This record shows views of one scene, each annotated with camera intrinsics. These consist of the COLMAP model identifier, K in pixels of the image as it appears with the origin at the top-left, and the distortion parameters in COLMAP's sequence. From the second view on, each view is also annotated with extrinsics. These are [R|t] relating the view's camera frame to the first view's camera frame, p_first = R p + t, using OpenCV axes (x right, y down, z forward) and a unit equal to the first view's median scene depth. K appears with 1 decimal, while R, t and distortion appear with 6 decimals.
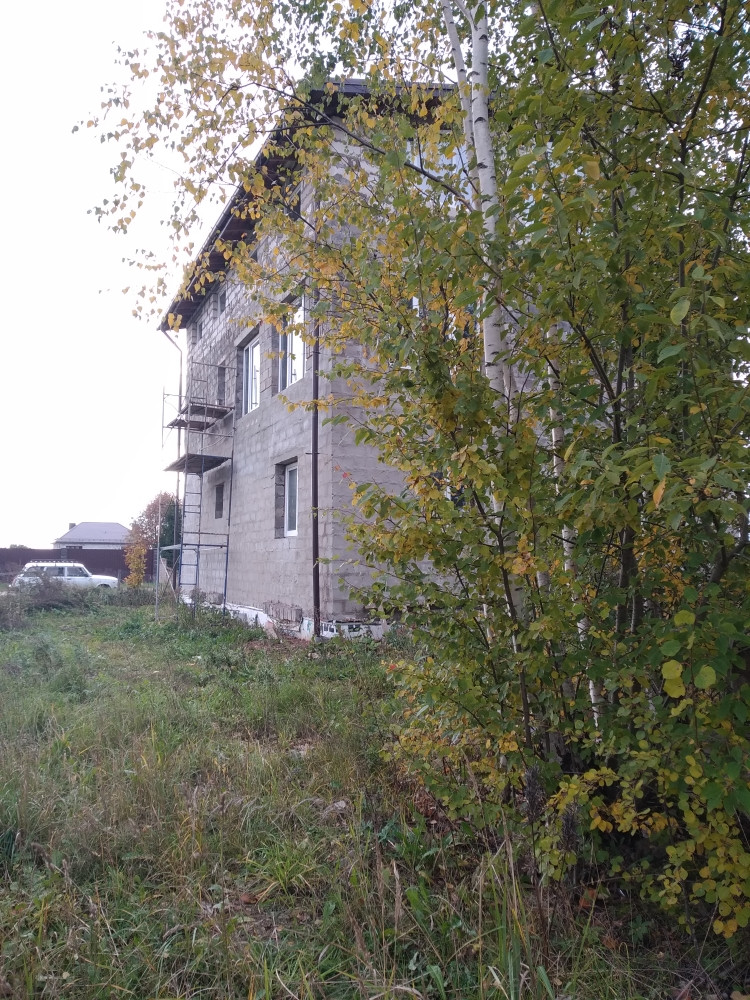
lens RADIAL K [[675.2, 0, 375.0], [0, 675.2, 500.0], [0, 0, 1]] dist [-0.000730, -0.000585]
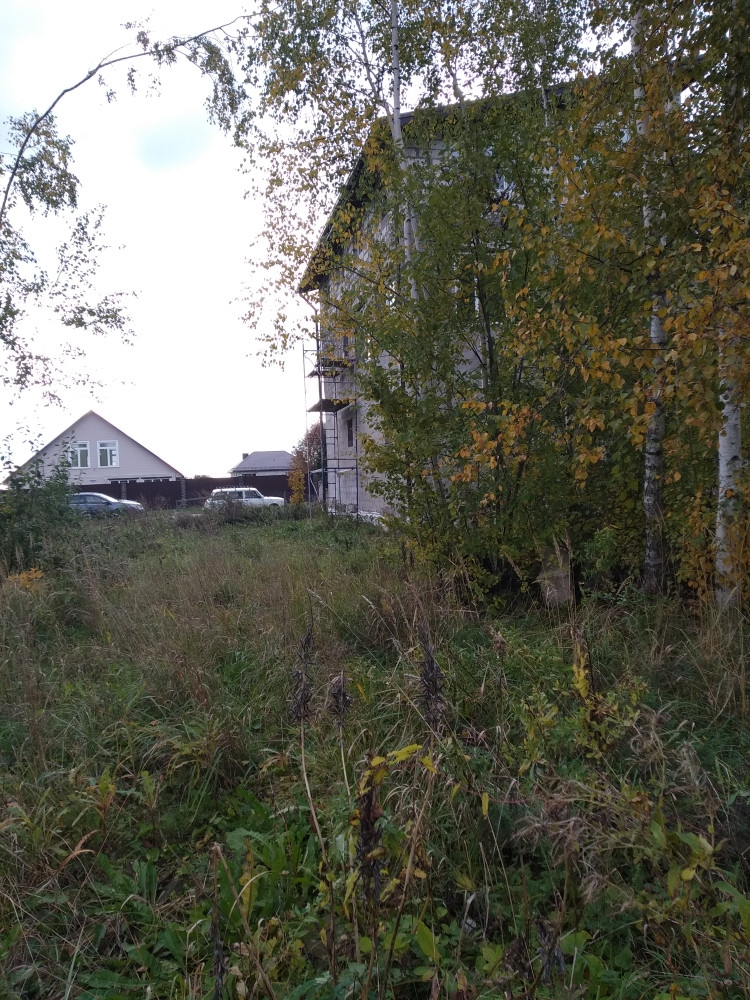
lens RADIAL K [[675.2, 0, 375.0], [0, 675.2, 500.0], [0, 0, 1]] dist [-0.000730, -0.000585]
pose [[0.971654, -0.037129, -0.233472, 0.097660], [0.065210, 0.991370, 0.113728, -0.013552], [0.227234, -0.125729, 0.965690, -0.215223]]
